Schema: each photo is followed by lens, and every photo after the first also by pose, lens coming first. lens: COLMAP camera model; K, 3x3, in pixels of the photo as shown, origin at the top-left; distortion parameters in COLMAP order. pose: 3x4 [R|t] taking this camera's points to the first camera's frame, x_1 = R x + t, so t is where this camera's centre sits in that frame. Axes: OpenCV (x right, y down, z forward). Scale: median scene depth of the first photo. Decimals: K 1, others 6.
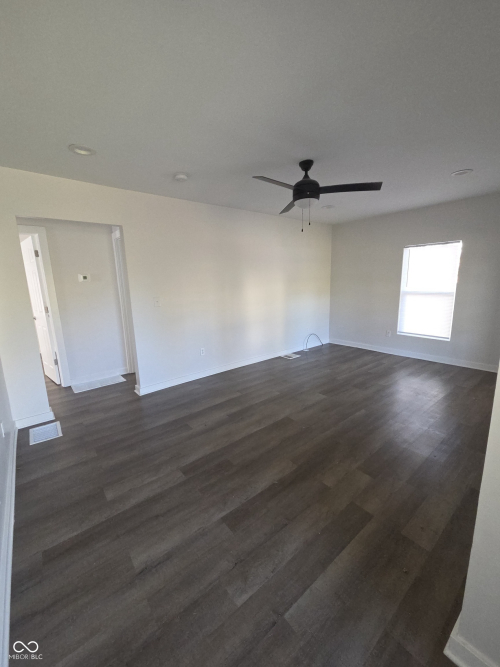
lens RADIAL K [[273.1, 0, 251.6], [0, 273.1, 332.4], [0, 0, 1]] dist [-0.000485, -0.000009]
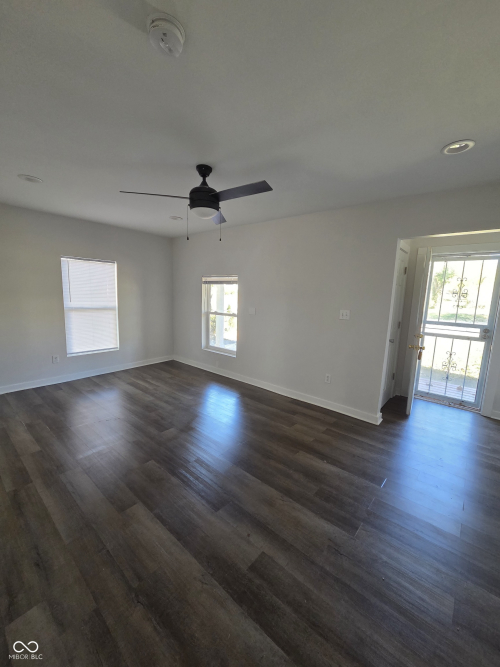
lens RADIAL K [[273.1, 0, 244.0], [0, 273.1, 335.5], [0, 0, 1]] dist [-0.000485, -0.000009]
pose [[-0.167120, -0.133611, 0.976841, -0.657316], [0.163626, 0.973277, 0.161117, -0.179519], [-0.972264, 0.186762, -0.140792, 0.950403]]
